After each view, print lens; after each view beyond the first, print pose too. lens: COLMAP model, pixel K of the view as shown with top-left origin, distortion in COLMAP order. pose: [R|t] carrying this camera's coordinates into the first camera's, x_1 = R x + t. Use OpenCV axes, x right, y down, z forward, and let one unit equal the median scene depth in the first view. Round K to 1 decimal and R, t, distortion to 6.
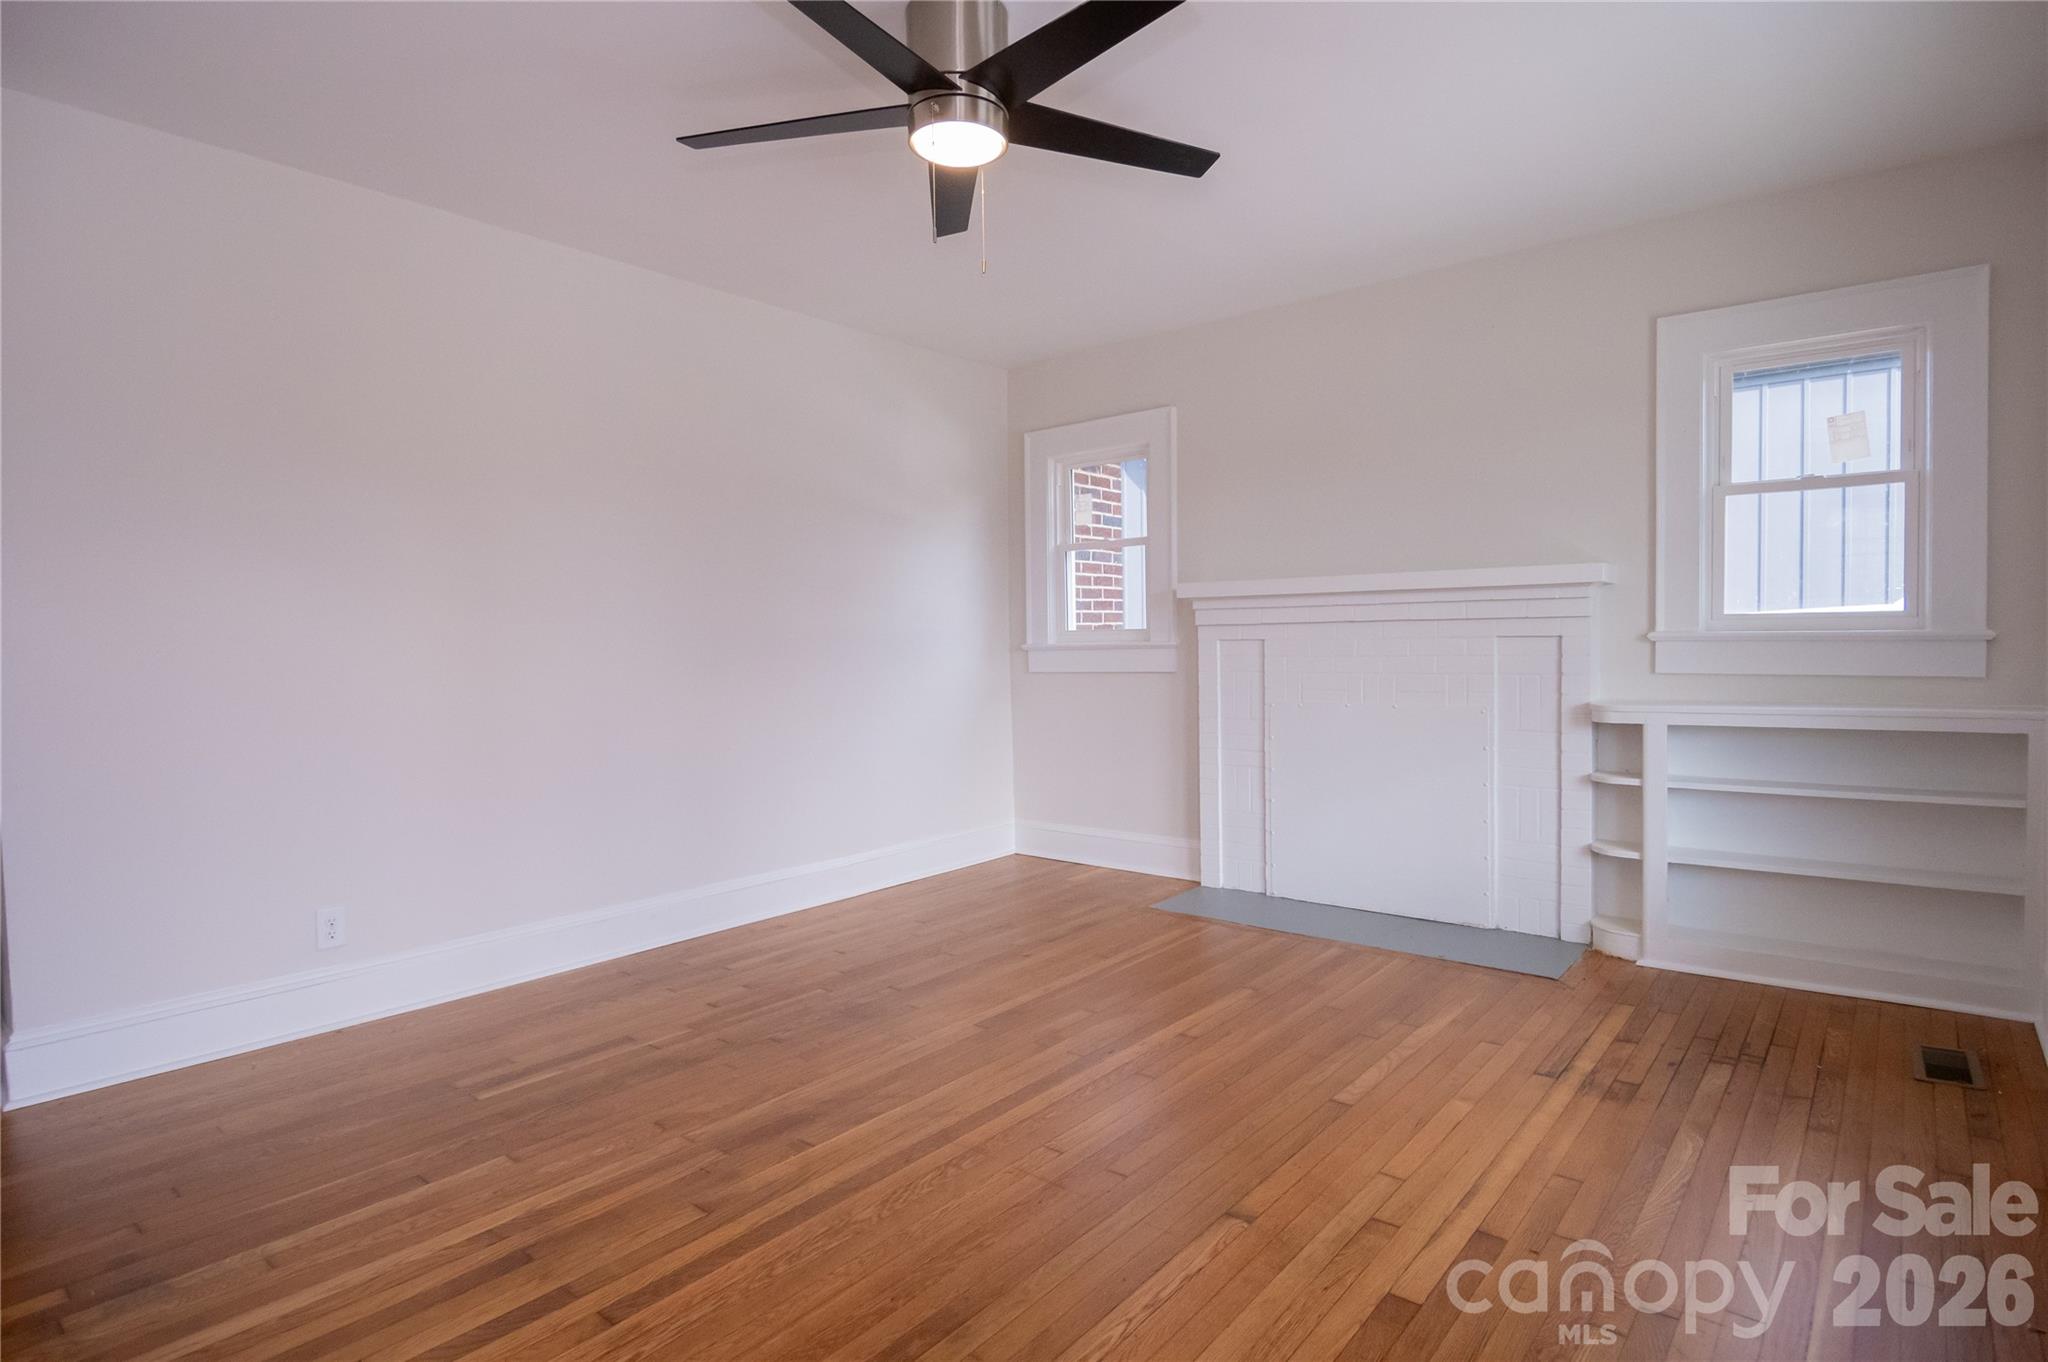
lens RADIAL K [[1101.2, 0, 1097.9], [0, 1101.2, 680.2], [0, 0, 1]] dist [0.011023, -0.023009]
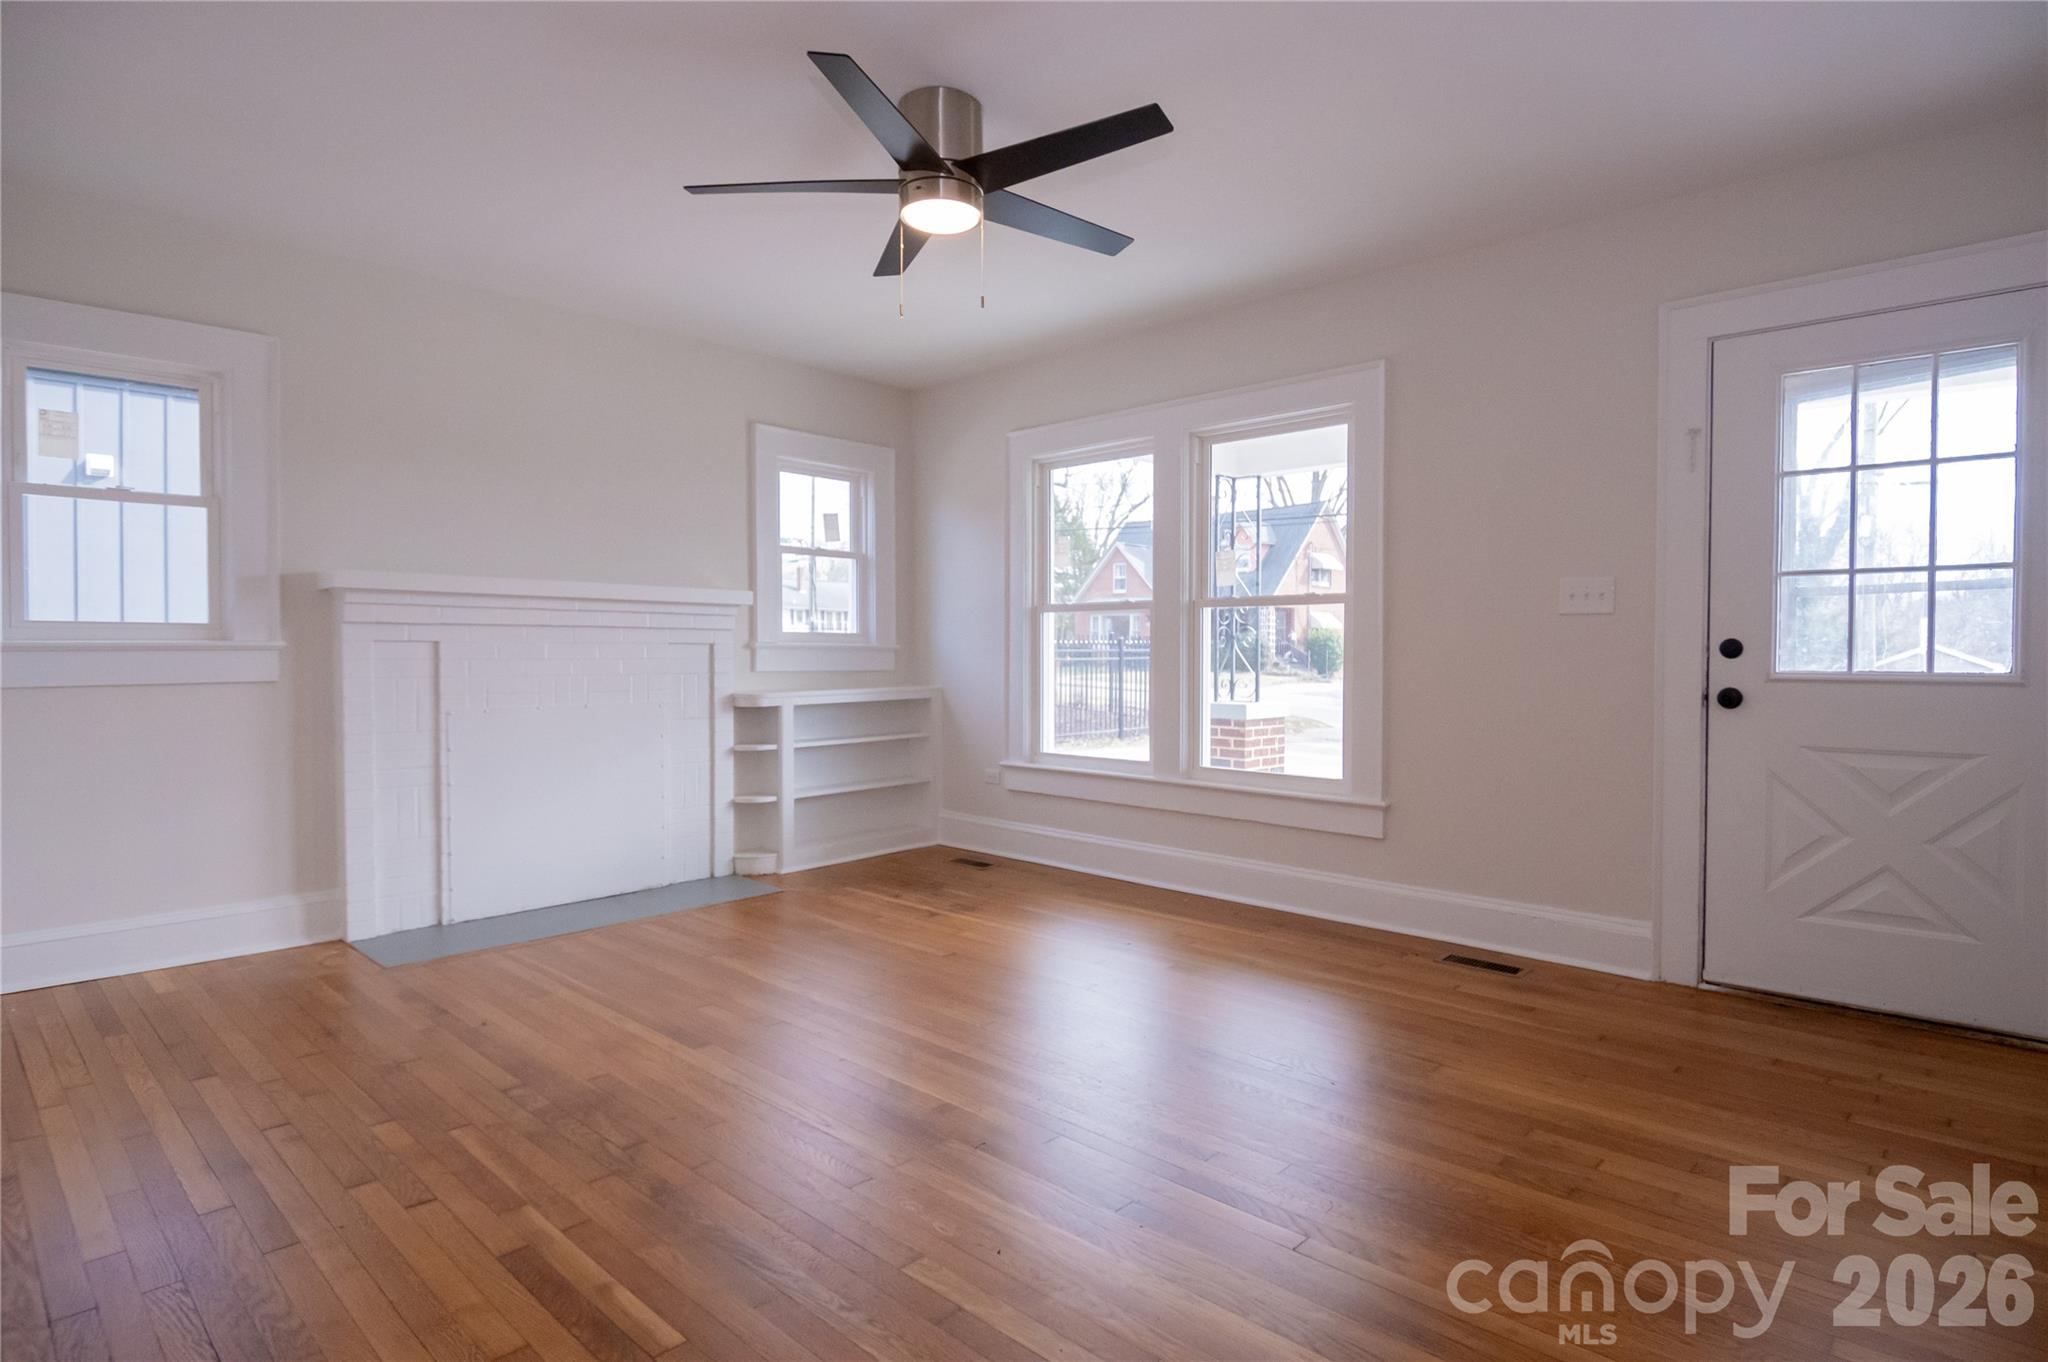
lens RADIAL K [[1101.2, 0, 1021.7], [0, 1101.2, 661.8], [0, 0, 1]] dist [0.011023, -0.023009]
pose [[0.068505, 0.006632, 0.997629, -0.865809], [0.037099, 0.999269, -0.009190, 0.007075], [-0.996961, 0.037640, 0.068209, 0.554774]]
